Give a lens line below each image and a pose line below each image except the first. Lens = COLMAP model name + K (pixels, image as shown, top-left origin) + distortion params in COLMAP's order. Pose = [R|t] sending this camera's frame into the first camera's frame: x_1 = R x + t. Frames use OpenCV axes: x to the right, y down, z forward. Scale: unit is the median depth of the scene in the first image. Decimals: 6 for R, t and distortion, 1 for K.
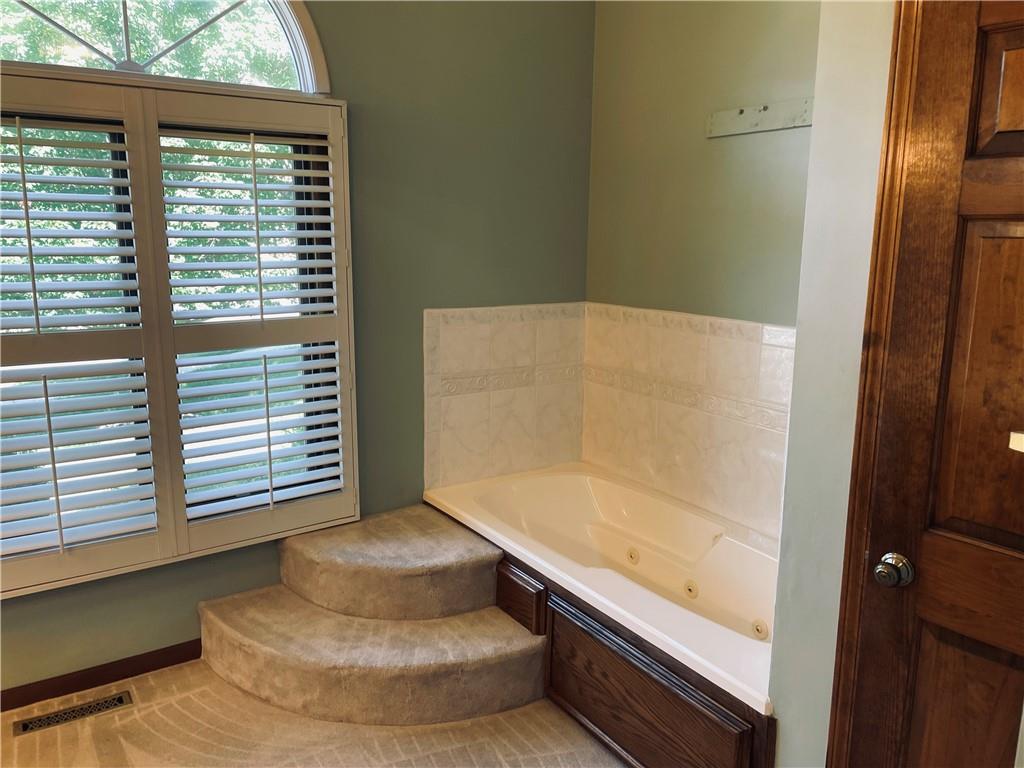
lens RADIAL K [[778.7, 0, 514.9], [0, 778.7, 380.1], [0, 0, 1]] dist [0.098383, -0.118254]
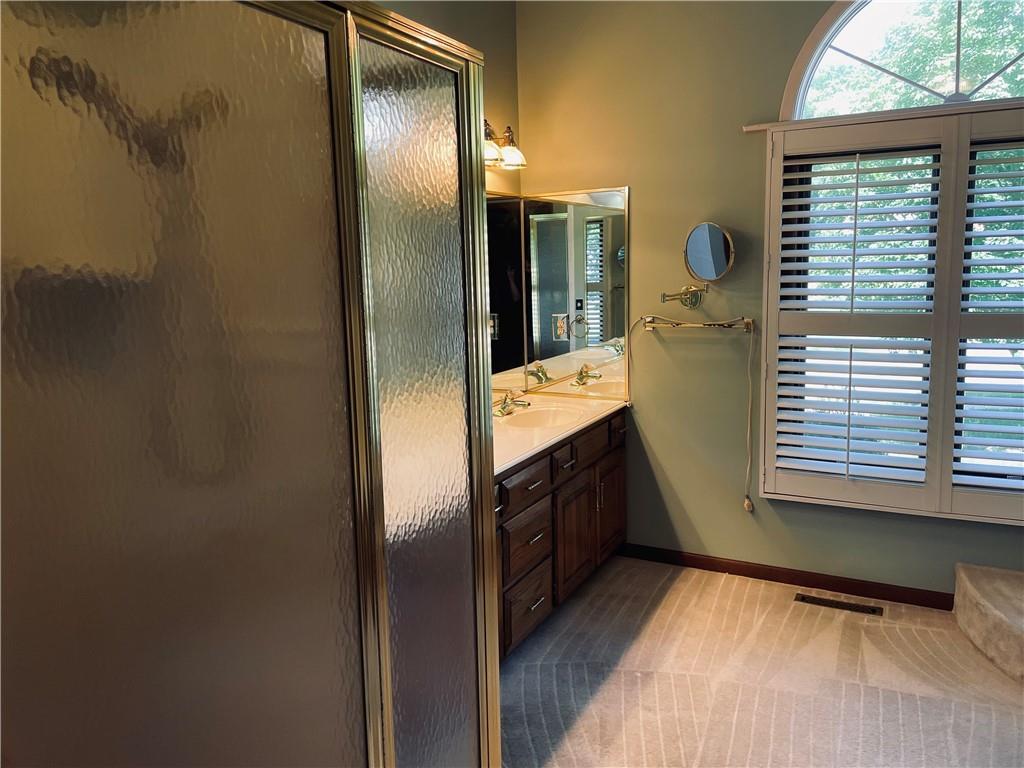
lens RADIAL K [[778.7, 0, 514.9], [0, 778.7, 380.1], [0, 0, 1]] dist [0.098383, -0.118254]
pose [[0.489860, 0.110540, -0.864765, 0.264921], [-0.134895, 0.989593, 0.050083, 0.058606], [0.861302, 0.092119, 0.499673, -0.140418]]
